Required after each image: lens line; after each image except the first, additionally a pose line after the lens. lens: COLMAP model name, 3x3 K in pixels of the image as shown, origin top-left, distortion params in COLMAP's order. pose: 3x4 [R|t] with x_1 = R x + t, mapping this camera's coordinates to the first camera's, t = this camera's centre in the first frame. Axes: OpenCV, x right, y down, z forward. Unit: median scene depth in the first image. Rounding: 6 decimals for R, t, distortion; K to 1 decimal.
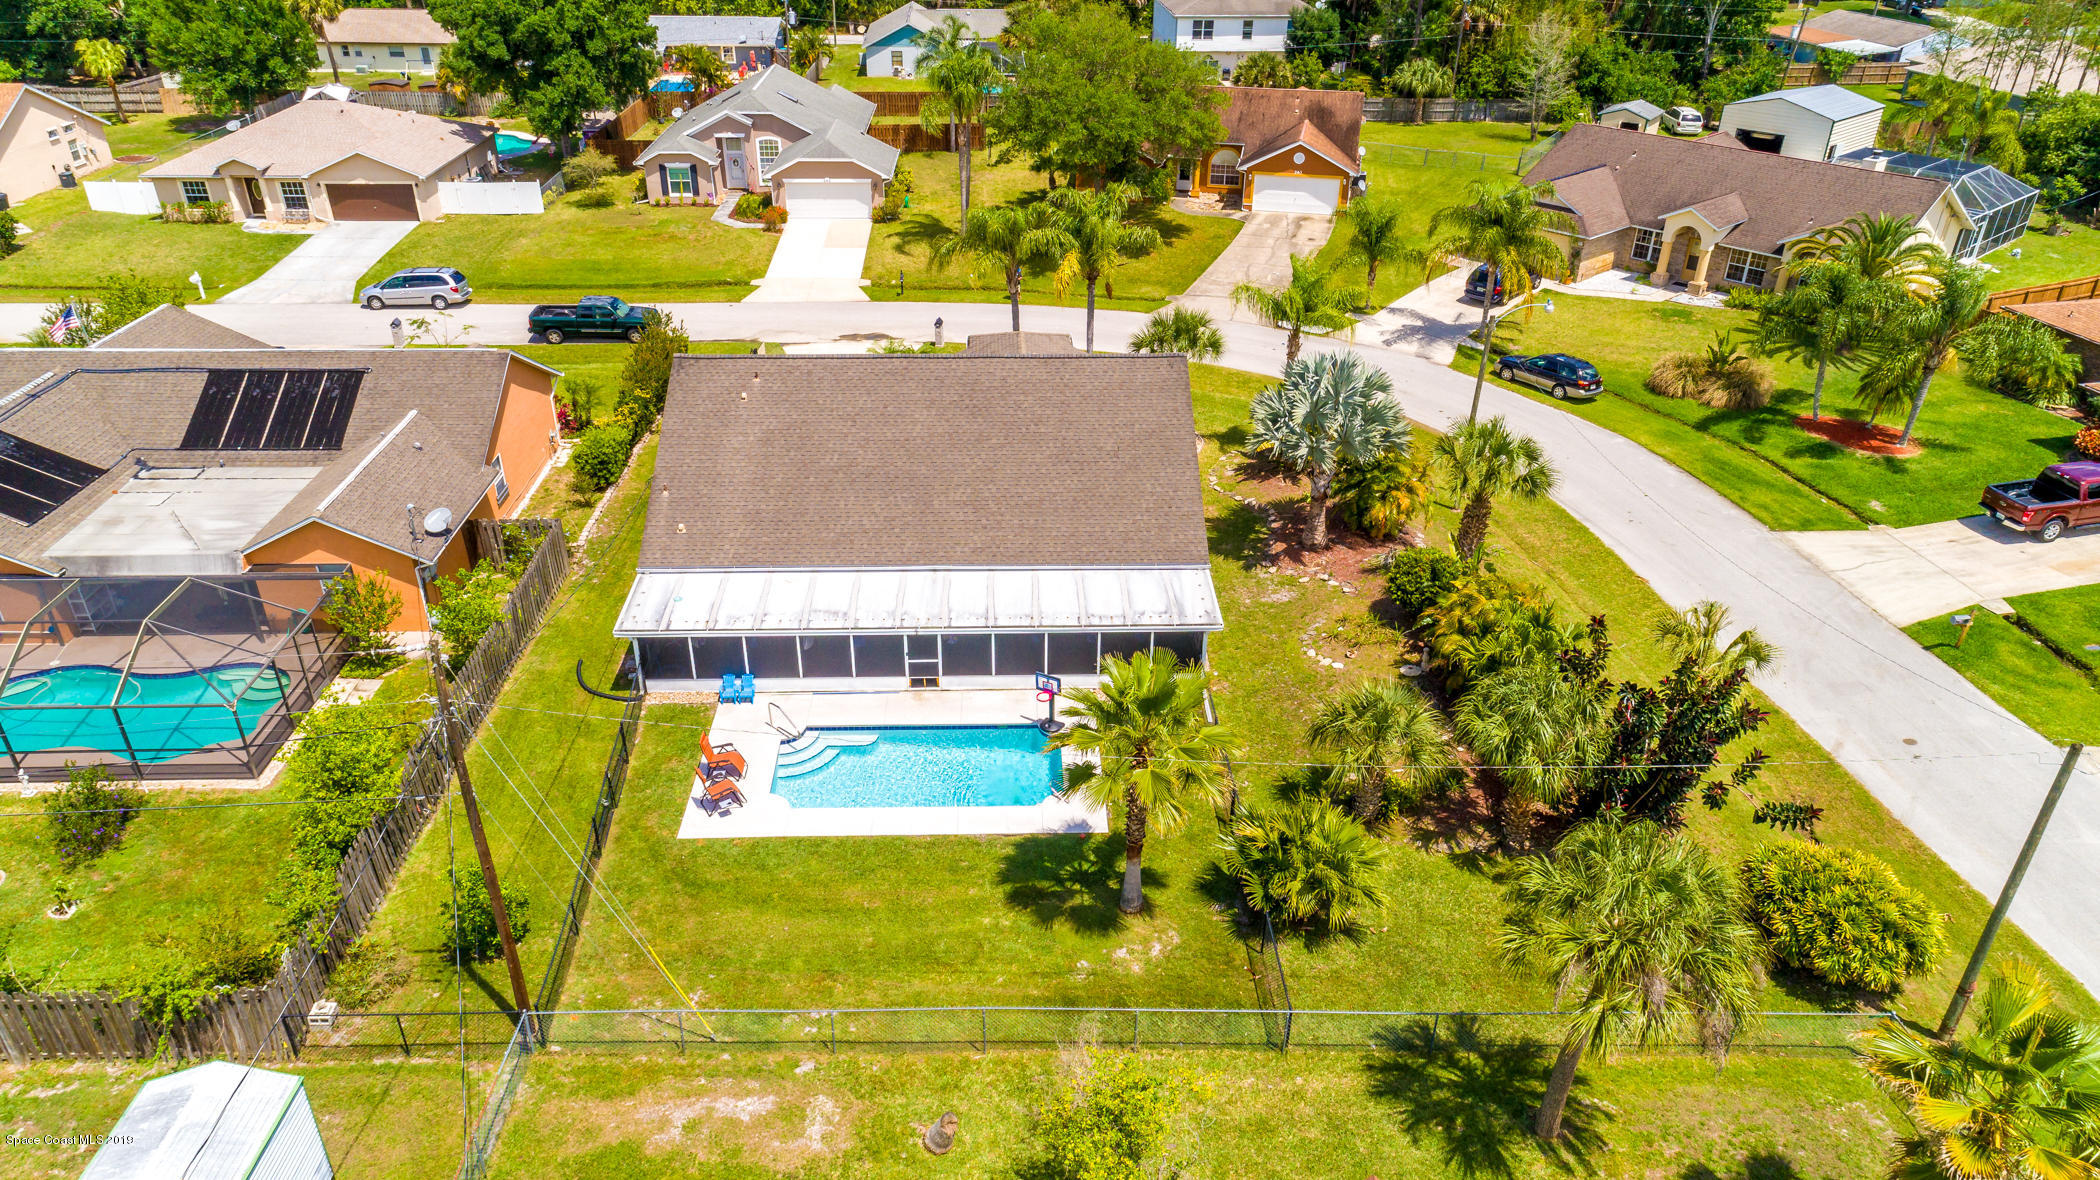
lens RADIAL K [[1397.1, 0, 1050.0], [0, 1397.1, 590.0], [0, 0, 1]] dist [0.016847, 0.005451]
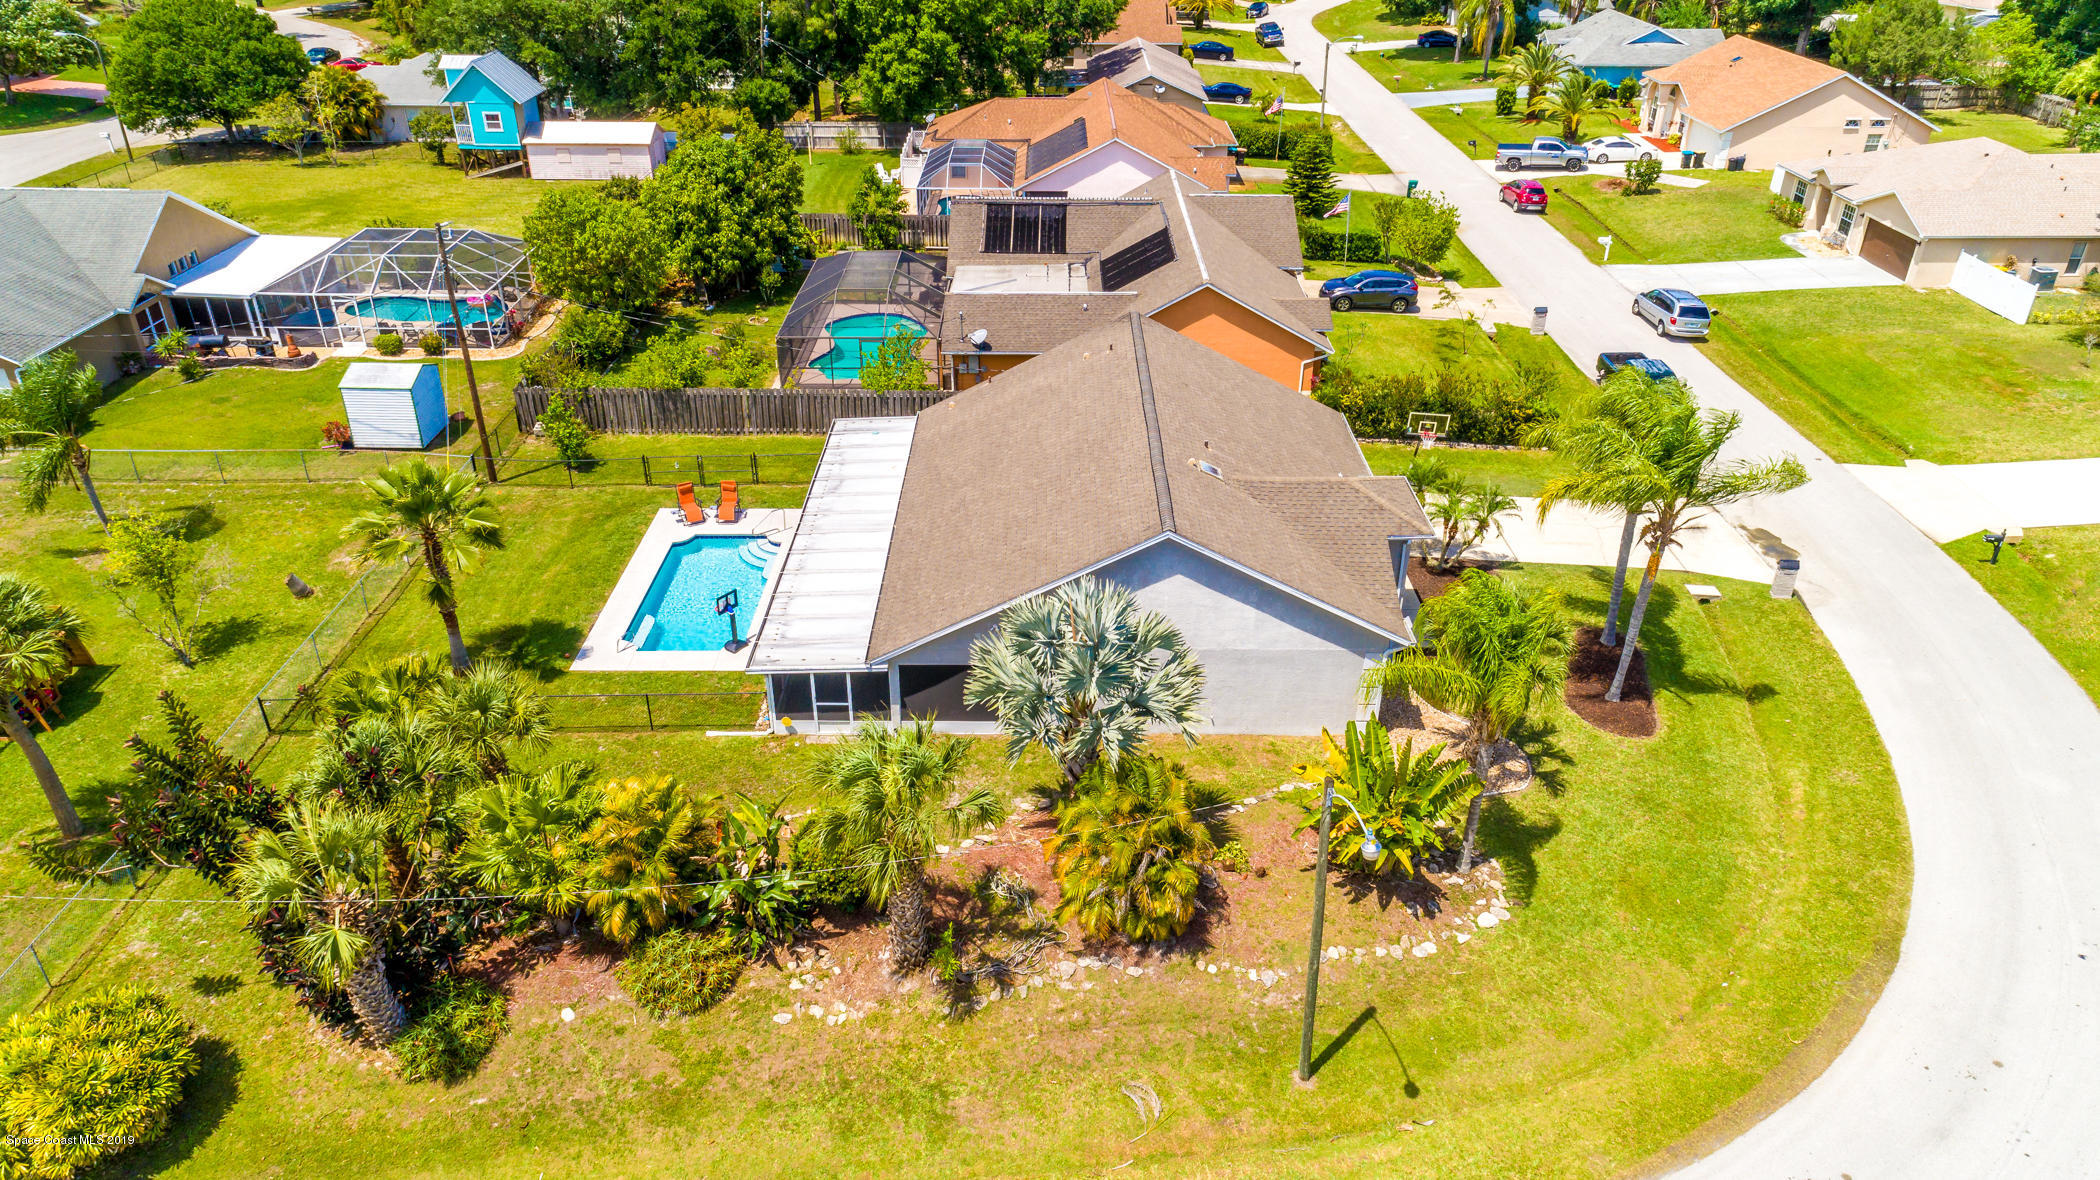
lens RADIAL K [[1397.1, 0, 1050.0], [0, 1397.1, 590.0], [0, 0, 1]] dist [0.016847, 0.005451]
pose [[-0.033529, 0.486036, -0.873295, 0.577858], [-0.493479, 0.751794, 0.437361, -0.332364], [0.869111, 0.445617, 0.214642, 0.609802]]
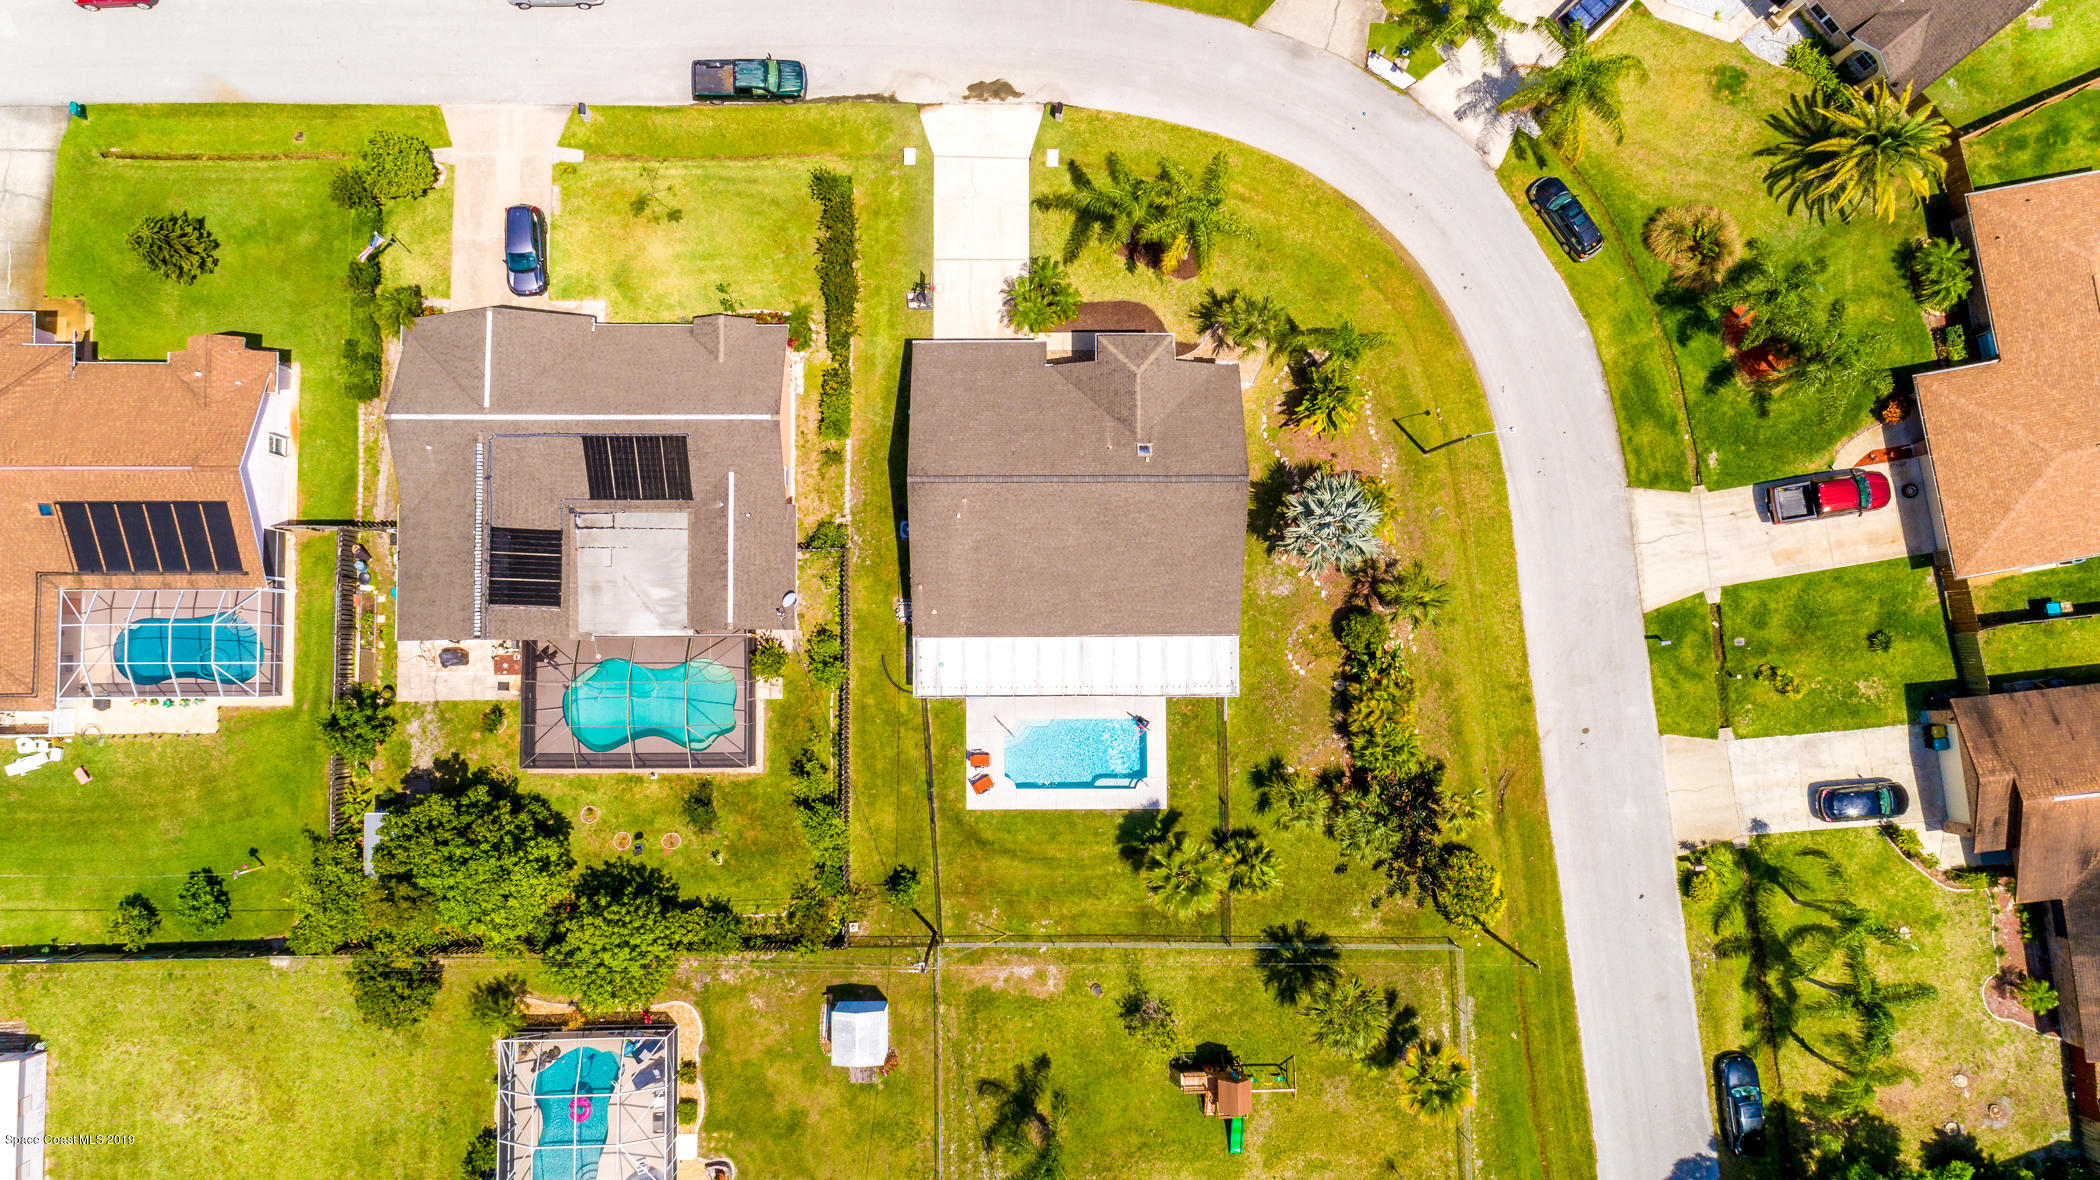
lens RADIAL K [[1397.1, 0, 1050.0], [0, 1397.1, 590.0], [0, 0, 1]] dist [0.016847, 0.005451]
pose [[0.999539, 0.028434, 0.010599, -0.096528], [-0.023958, 0.525072, 0.850720, -1.036538], [0.018624, -0.850582, 0.525512, 0.089773]]
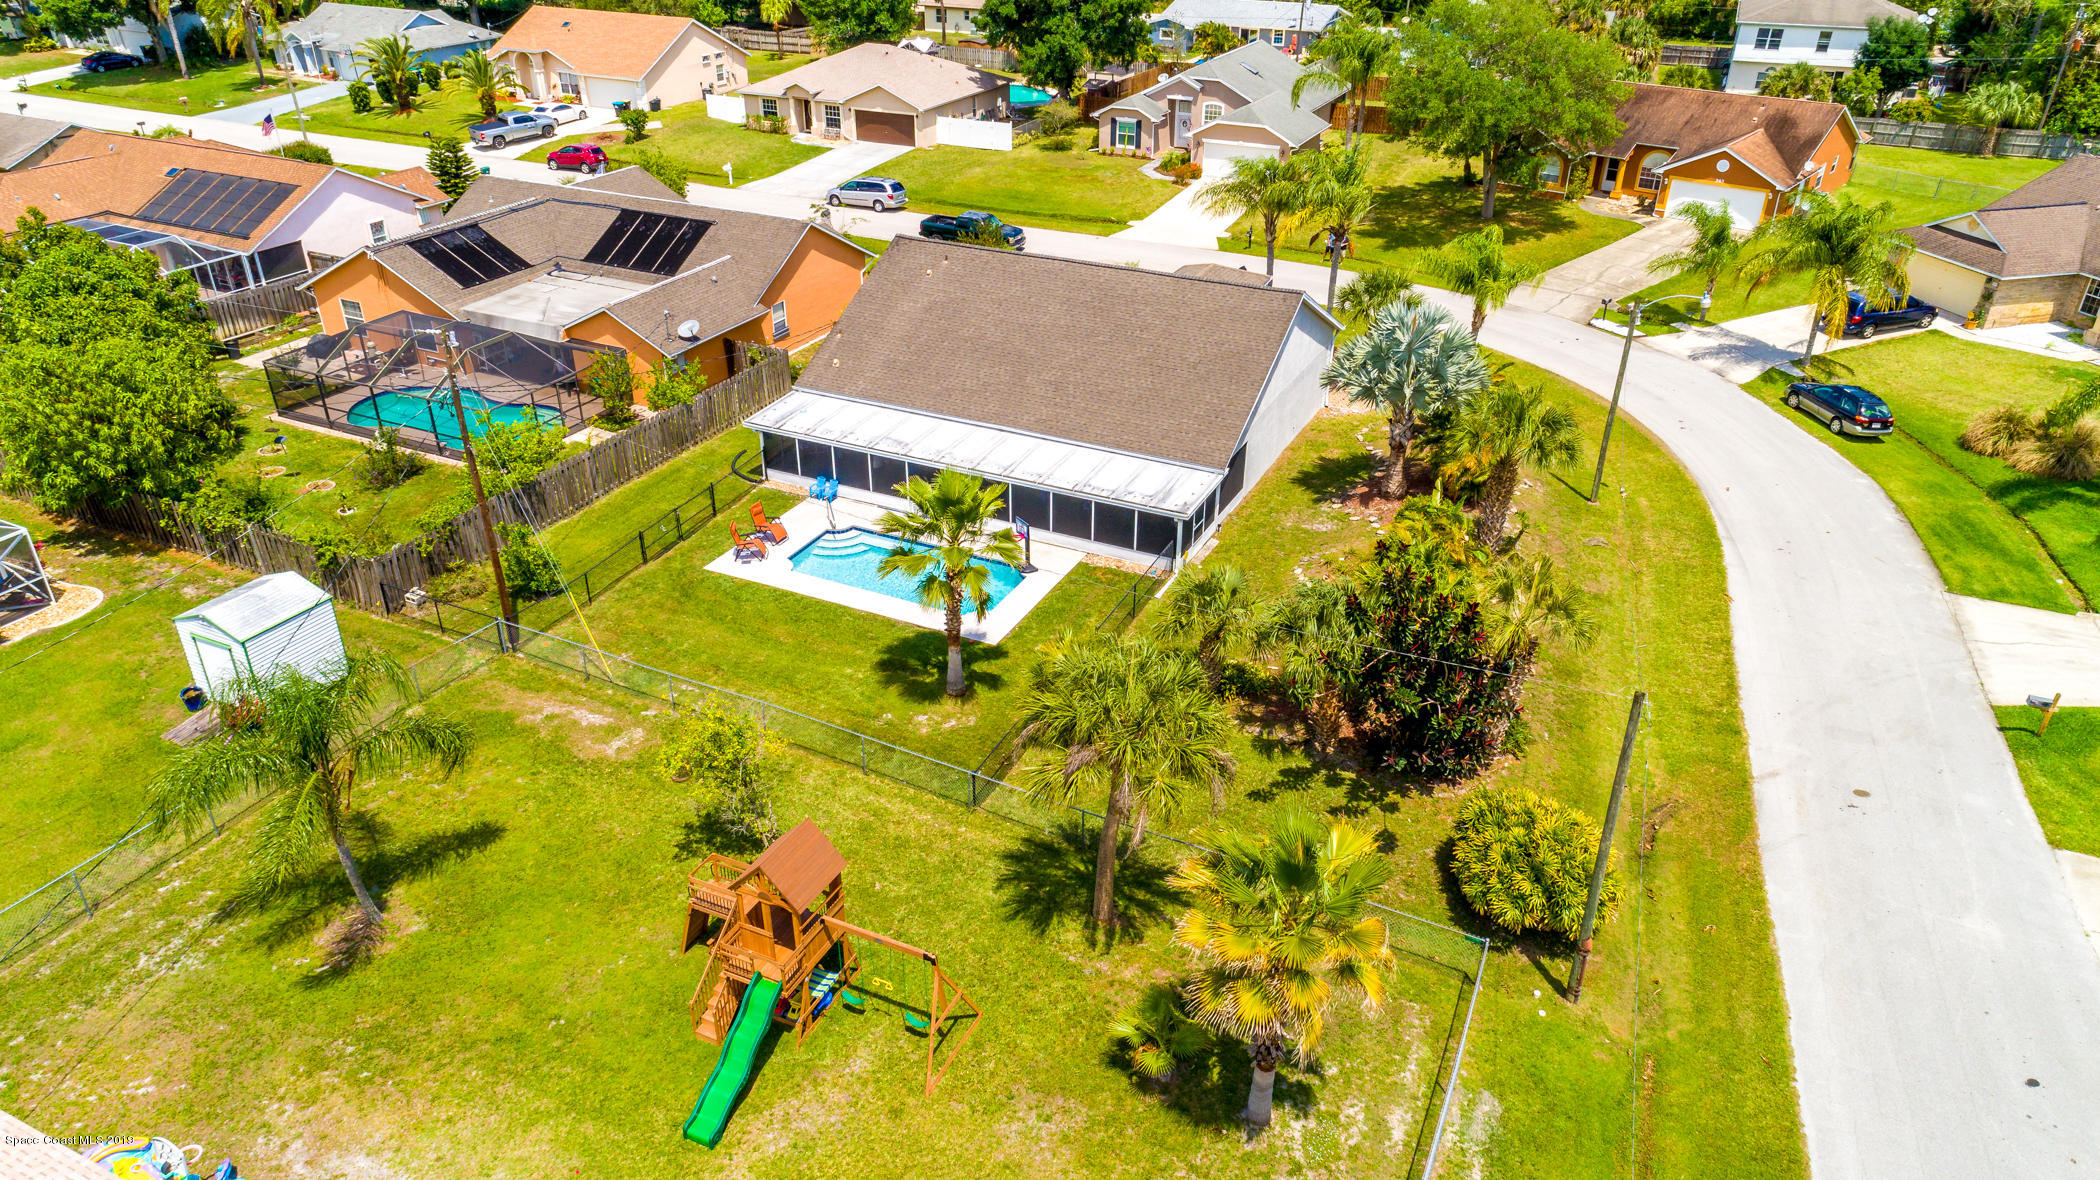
lens RADIAL K [[1397.1, 0, 1050.0], [0, 1397.1, 590.0], [0, 0, 1]] dist [0.016847, 0.005451]
pose [[0.883962, 0.223960, -0.410429, 0.315814], [-0.226331, 0.973078, 0.043522, 0.038051], [0.409127, 0.054421, 0.910853, -0.029723]]
